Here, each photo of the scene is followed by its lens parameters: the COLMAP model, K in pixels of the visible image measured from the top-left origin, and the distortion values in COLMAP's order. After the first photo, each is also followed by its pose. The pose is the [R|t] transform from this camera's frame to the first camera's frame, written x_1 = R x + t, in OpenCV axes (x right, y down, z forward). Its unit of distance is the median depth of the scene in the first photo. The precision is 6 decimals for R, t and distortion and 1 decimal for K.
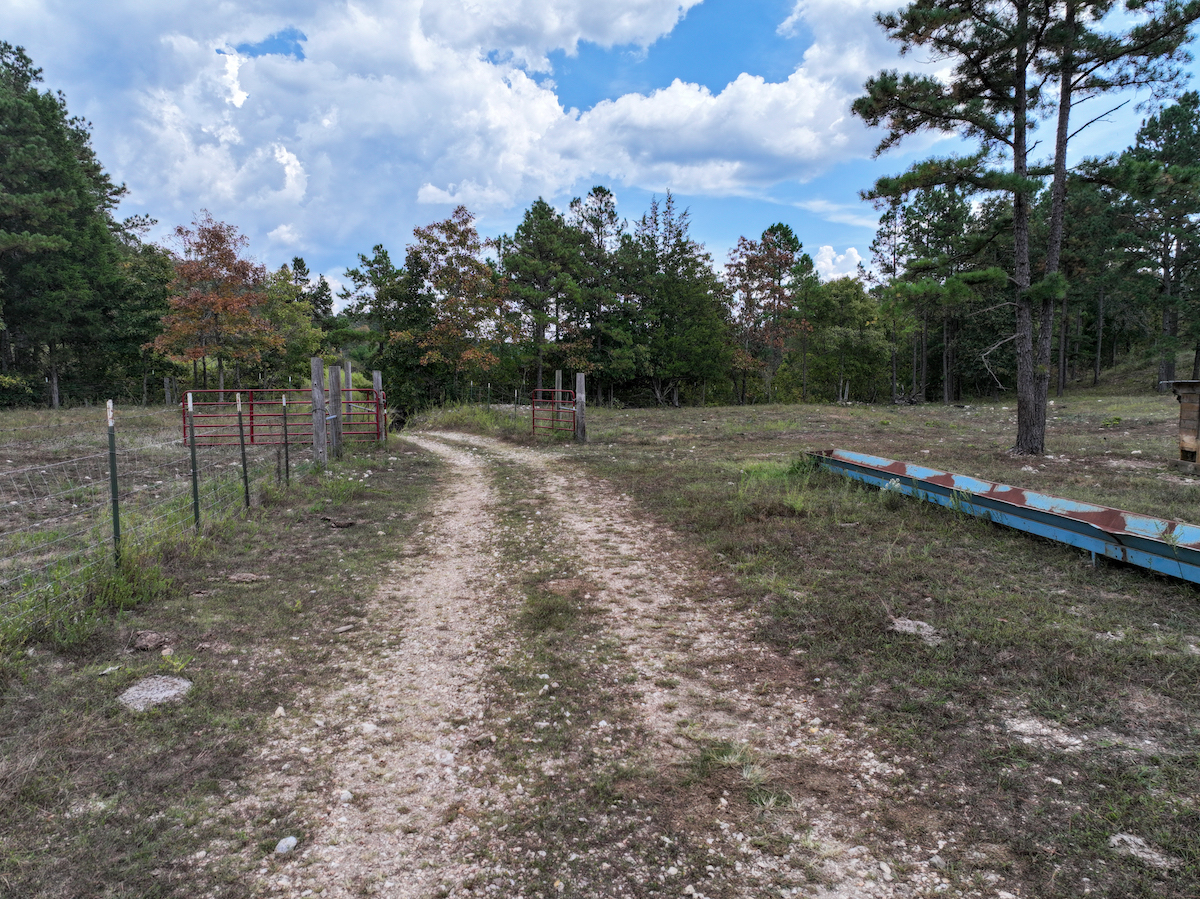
lens RADIAL K [[849.4, 0, 600.0], [0, 849.4, 449.5], [0, 0, 1]] dist [0.003692, 0.020502]
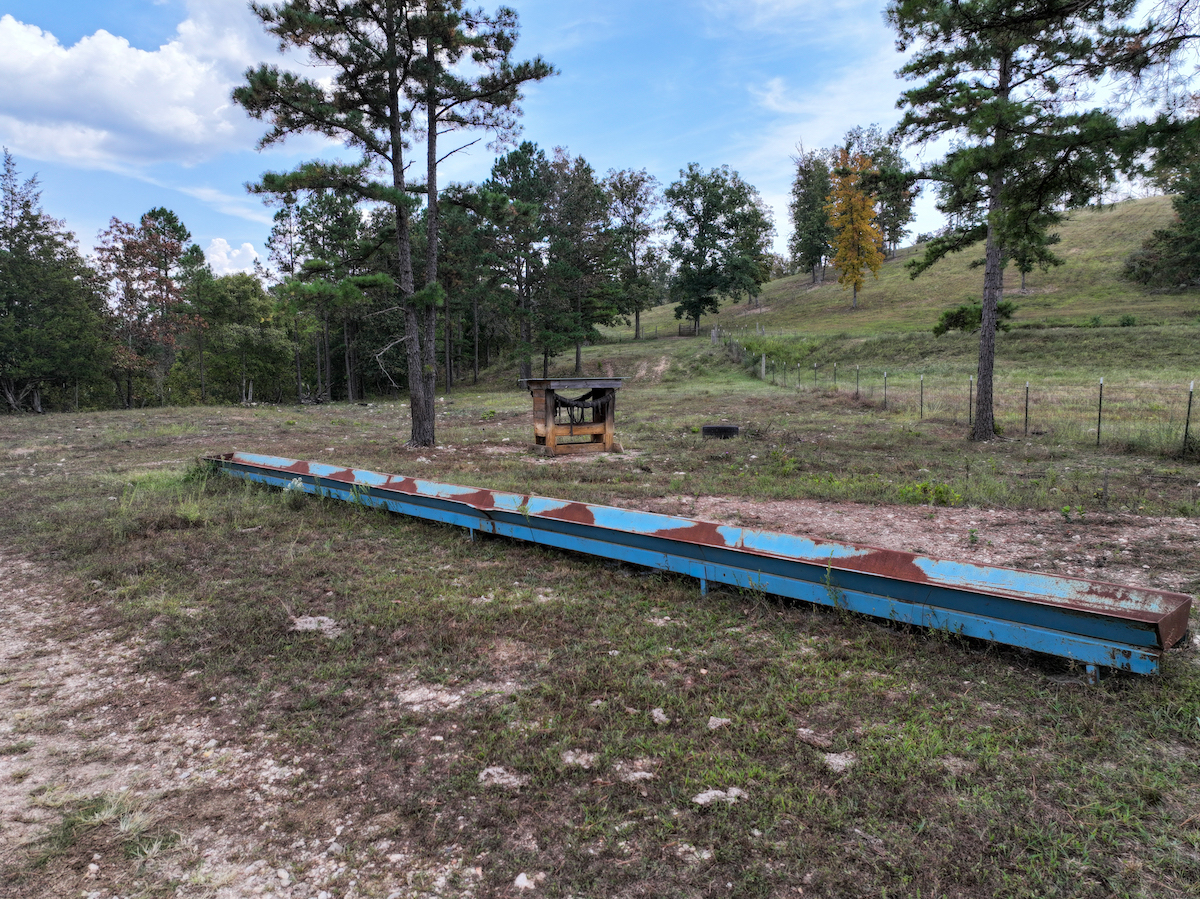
lens RADIAL K [[849.4, 0, 600.0], [0, 849.4, 449.5], [0, 0, 1]] dist [0.003692, 0.020502]
pose [[0.784533, -0.056445, 0.617512, 0.006848], [0.056380, 0.998217, 0.019614, 0.000780], [-0.617518, 0.019427, 0.786317, -0.000884]]
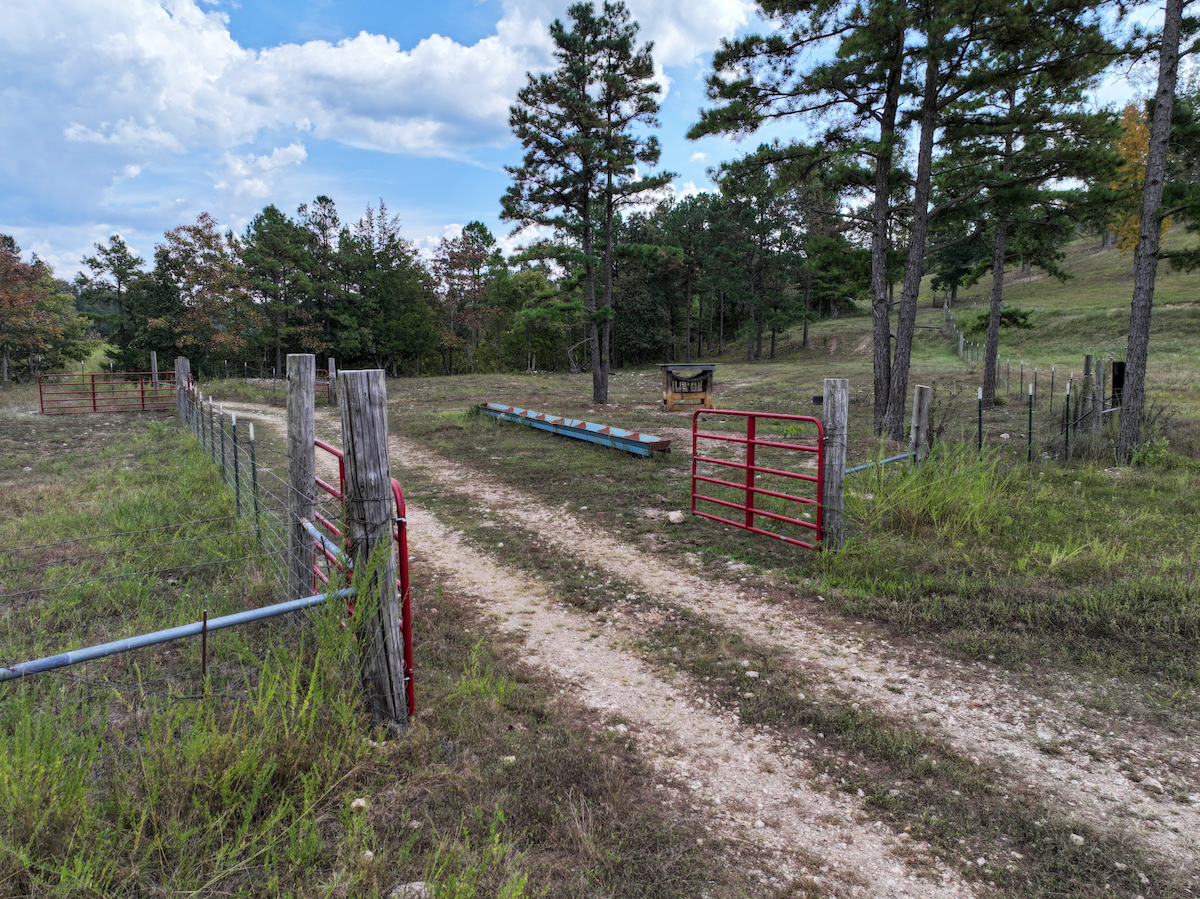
lens RADIAL K [[849.4, 0, 600.0], [0, 849.4, 449.5], [0, 0, 1]] dist [0.003692, 0.020502]
pose [[0.945513, -0.043632, 0.322646, -0.084571], [0.030775, 0.998520, 0.044848, 0.020816], [-0.324126, -0.032475, 0.945456, -0.704110]]
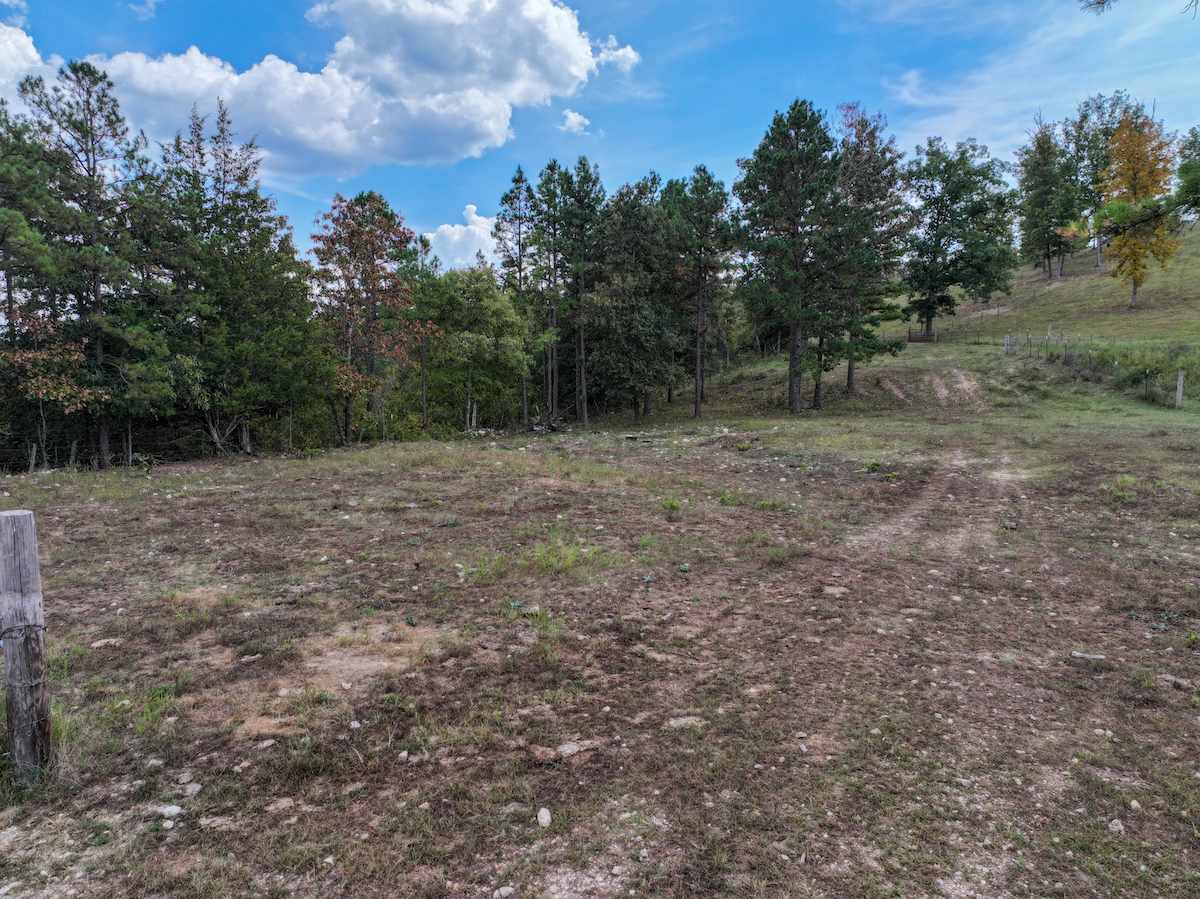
lens RADIAL K [[838.5, 0, 588.3], [0, 838.5, 445.9], [0, 0, 1]] dist [-0.007771, 0.043010]
pose [[0.870050, -0.037671, 0.491522, 0.012177], [0.038790, 0.999216, 0.007918, -0.139747], [-0.491435, 0.012178, 0.870829, 0.925530]]
